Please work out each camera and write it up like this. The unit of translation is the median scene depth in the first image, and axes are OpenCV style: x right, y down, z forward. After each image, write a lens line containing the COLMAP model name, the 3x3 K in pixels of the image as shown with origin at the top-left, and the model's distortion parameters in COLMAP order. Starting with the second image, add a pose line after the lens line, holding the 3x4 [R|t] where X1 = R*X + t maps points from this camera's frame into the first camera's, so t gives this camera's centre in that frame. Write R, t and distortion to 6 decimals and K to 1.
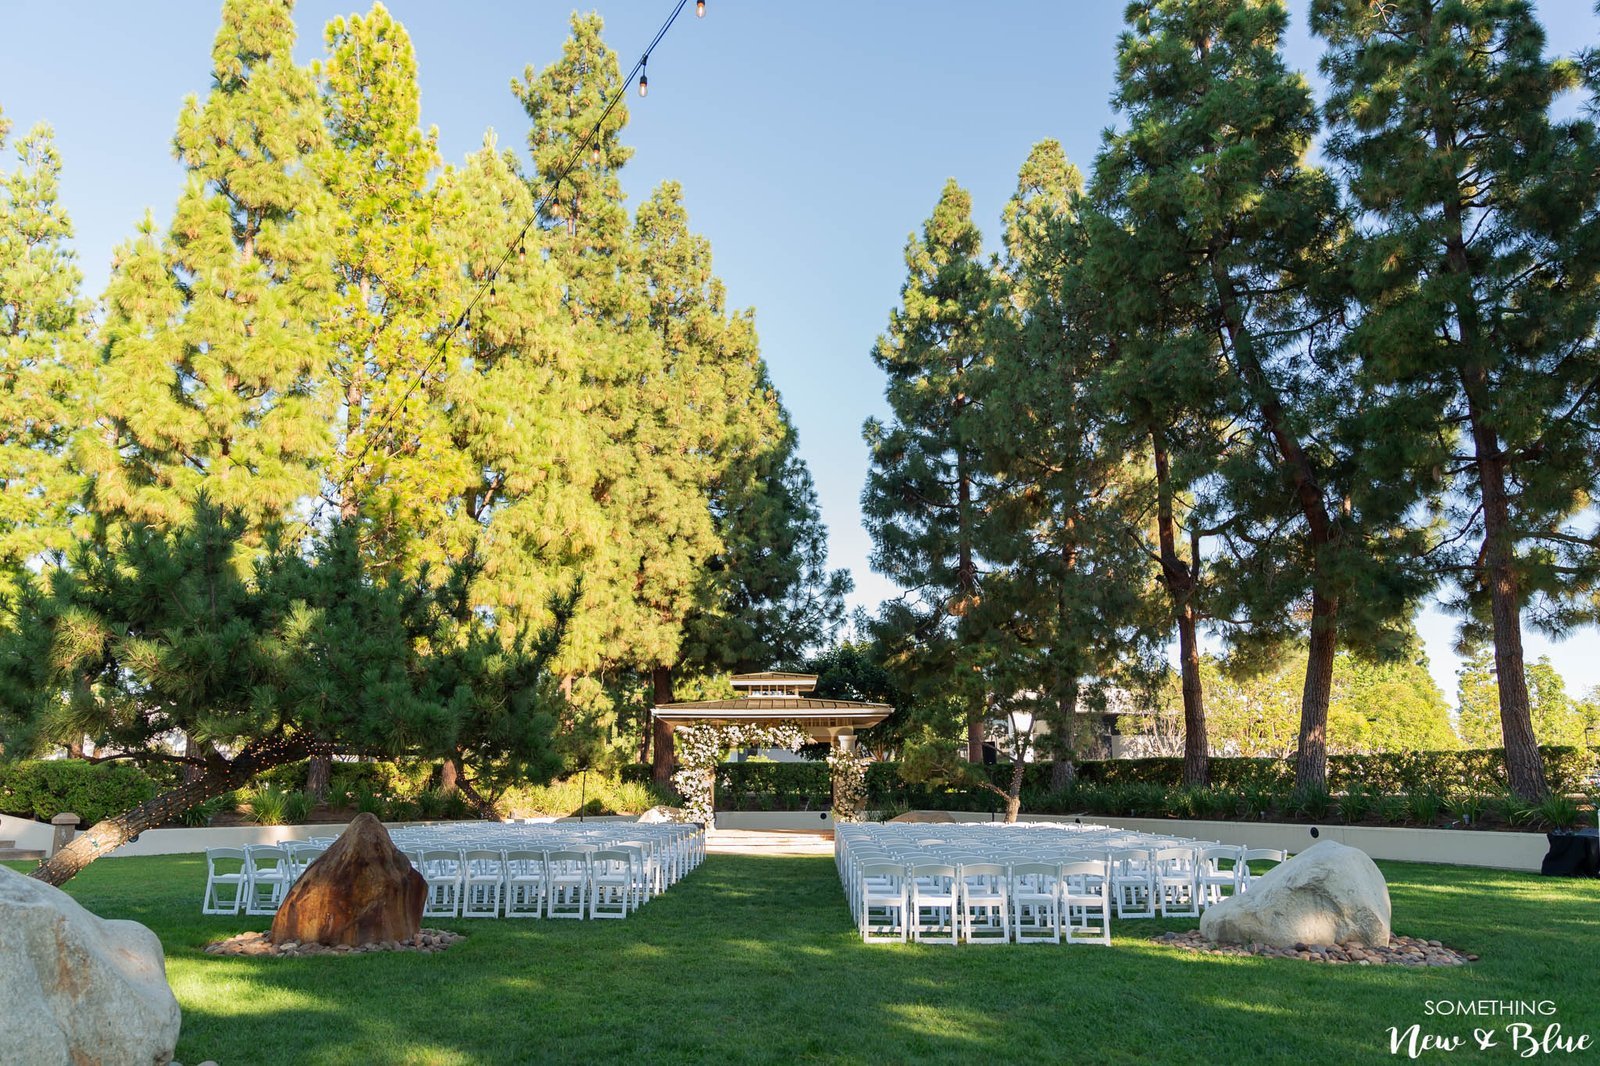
lens RADIAL K [[1306.4, 0, 800.0], [0, 1306.4, 533.0], [0, 0, 1]] dist [-0.044124, -0.000476]
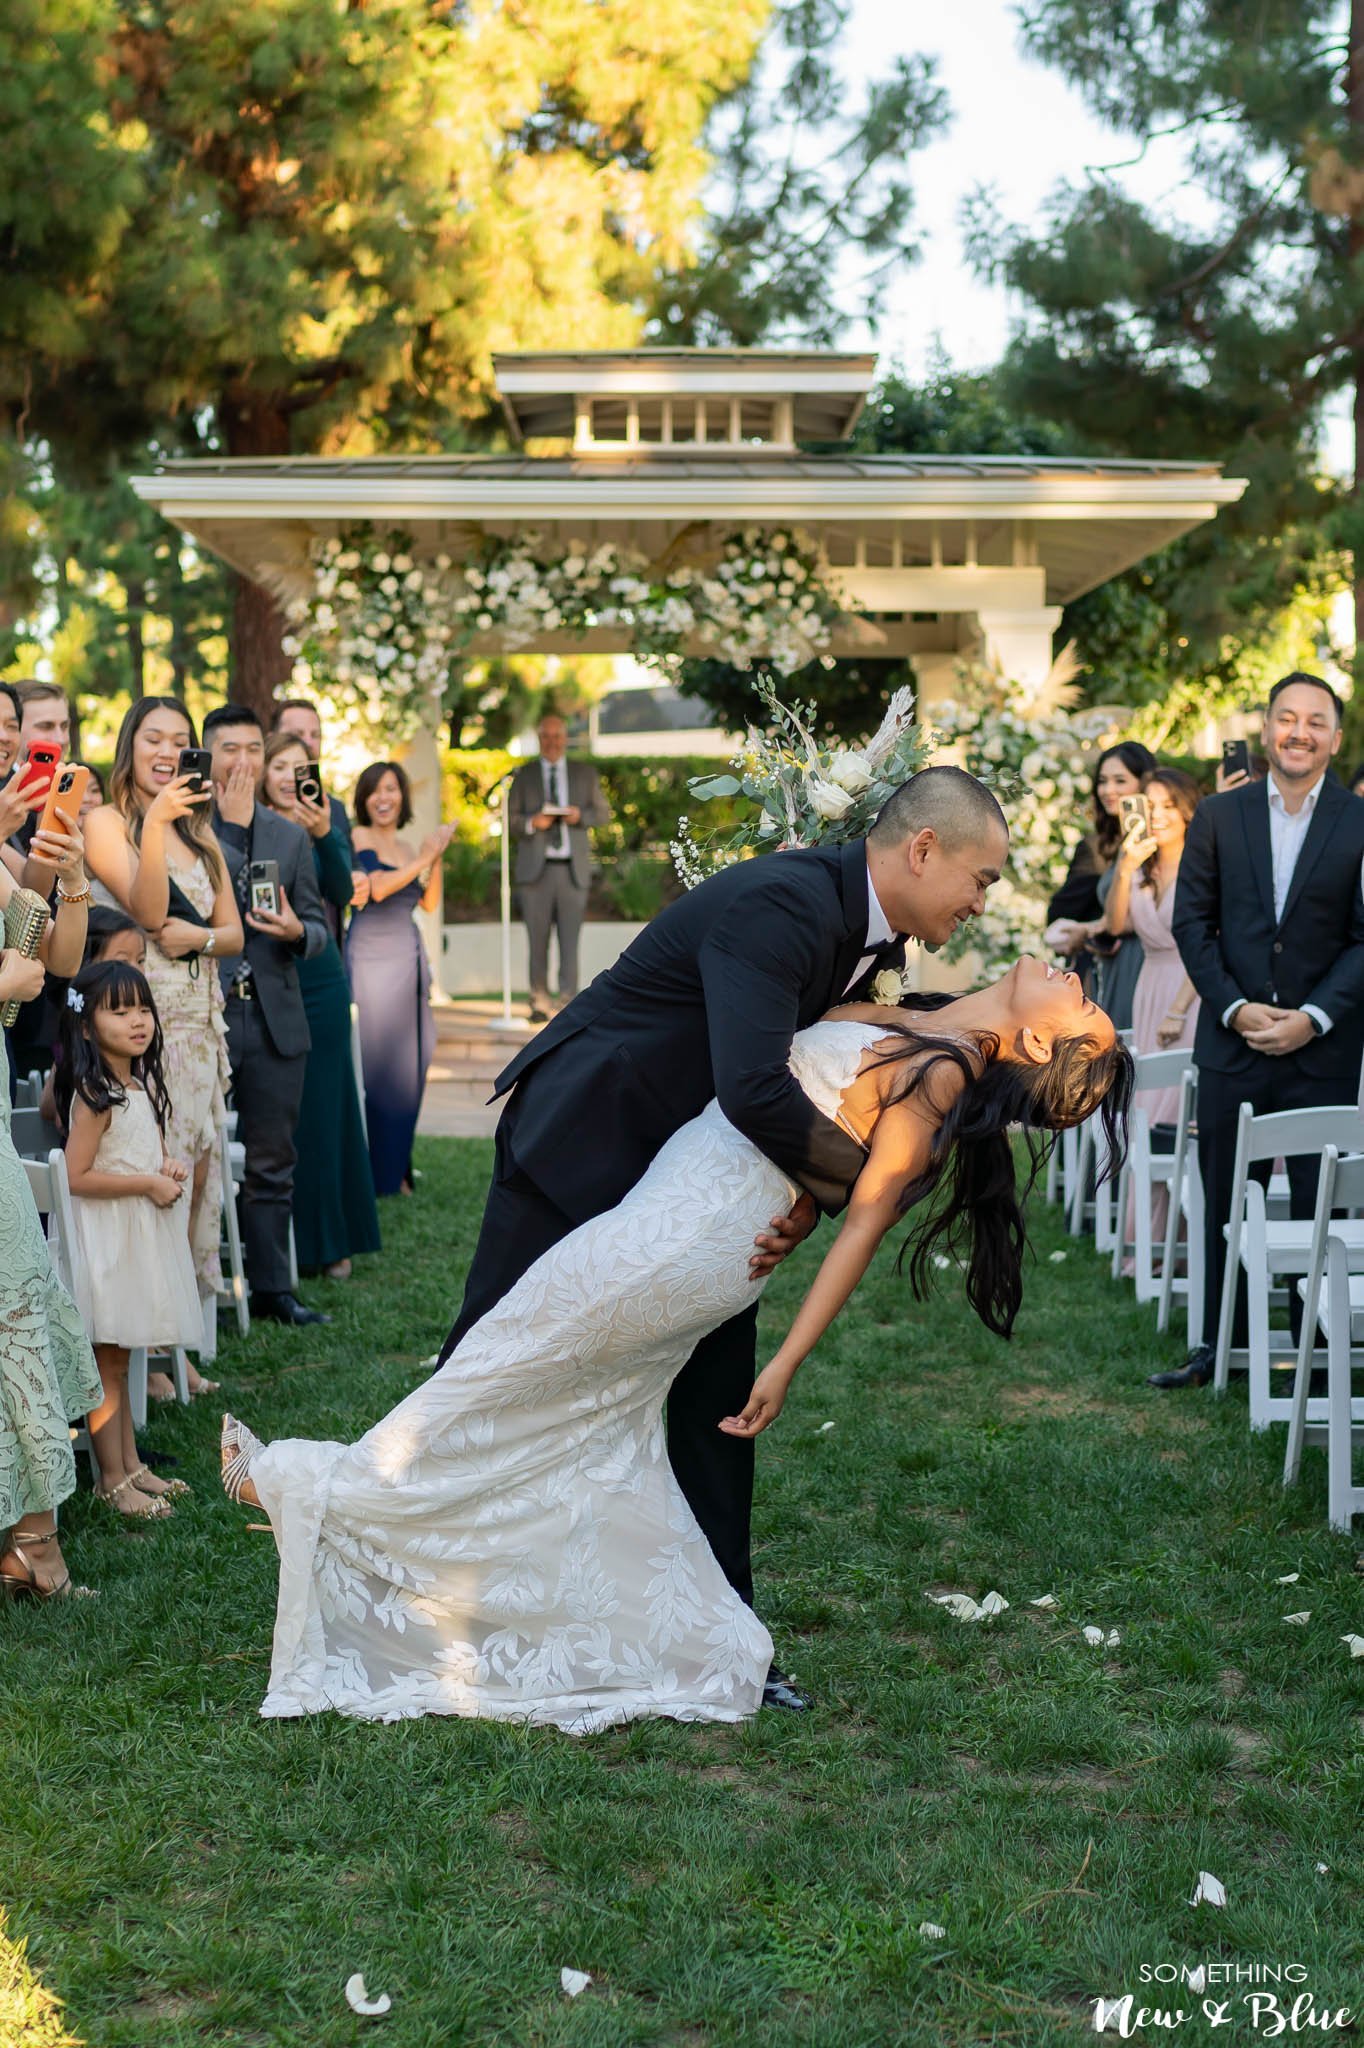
lens RADIAL K [[2695.4, 0, 682.0], [0, 2695.4, 1024.0], [0, 0, 1]] dist [-0.000672, -0.005739]
pose [[0.999960, 0.004387, 0.007812, -0.019299], [-0.006199, 0.968323, 0.249625, 0.083362], [-0.006469, -0.249663, 0.968311, 0.406406]]
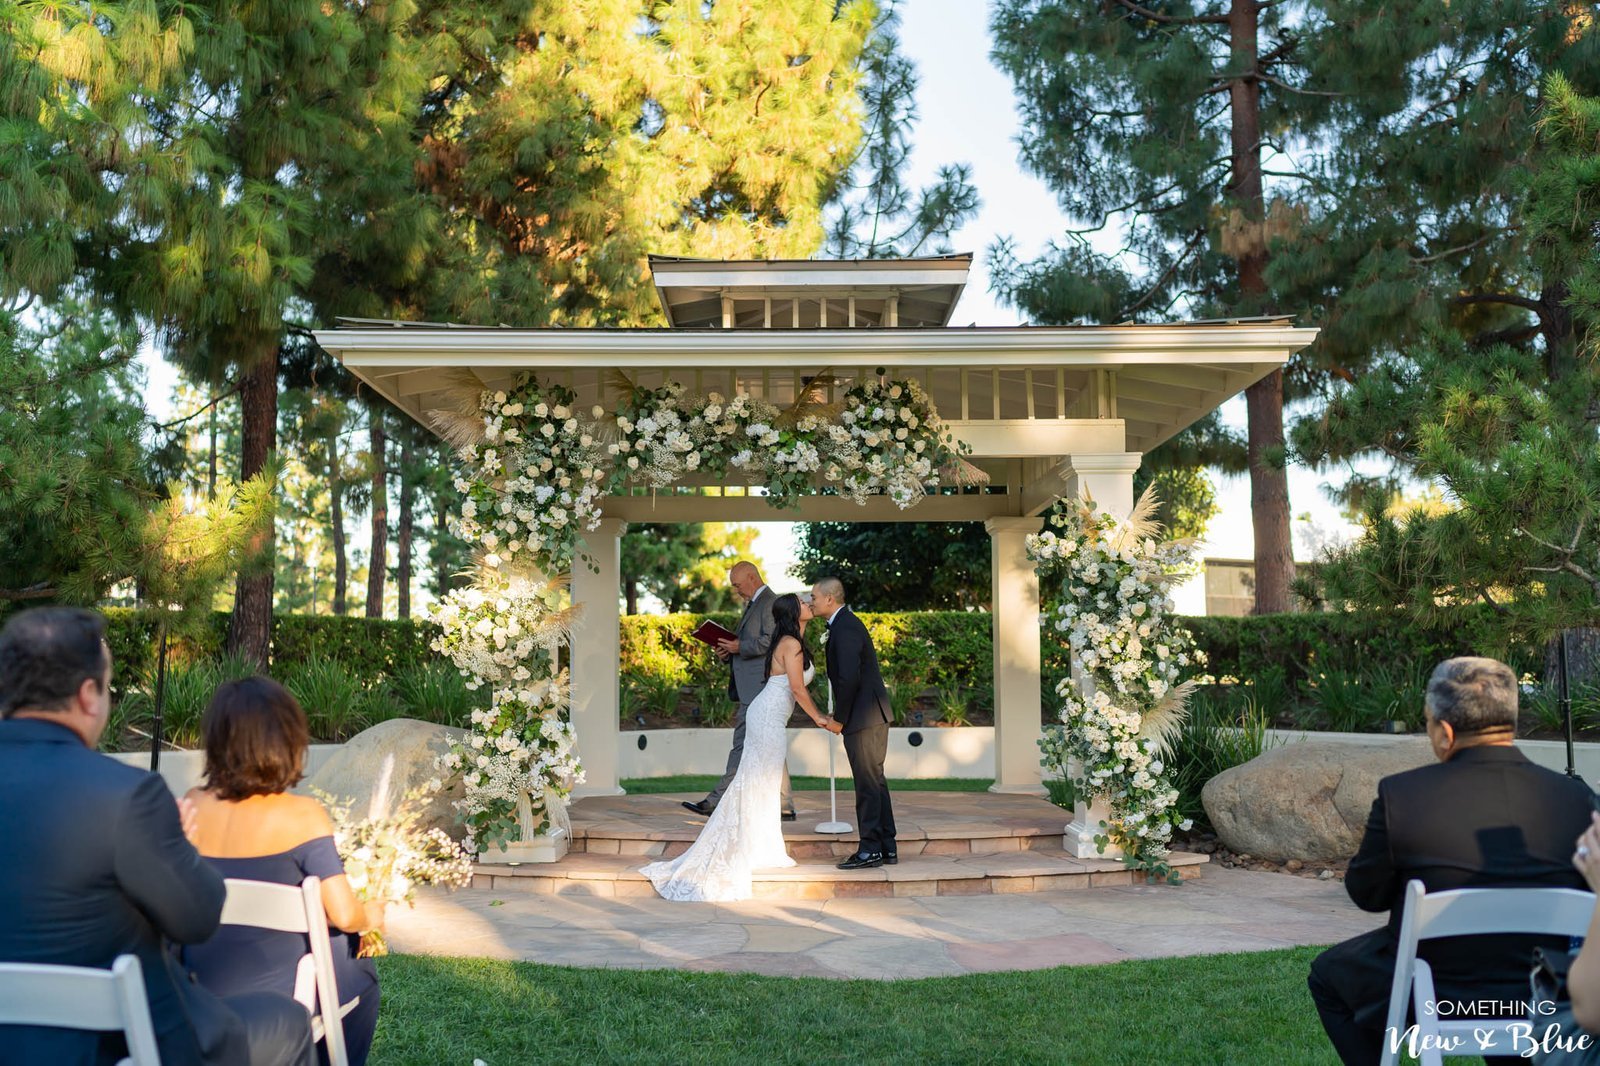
lens RADIAL K [[1306.4, 0, 800.0], [0, 1306.4, 533.0], [0, 0, 1]] dist [-0.044124, -0.000476]
pose [[0.999993, 0.001107, 0.003482, -0.018809], [-0.001344, 0.997638, 0.068676, 0.117596], [-0.003398, -0.068680, 0.997633, 0.568981]]
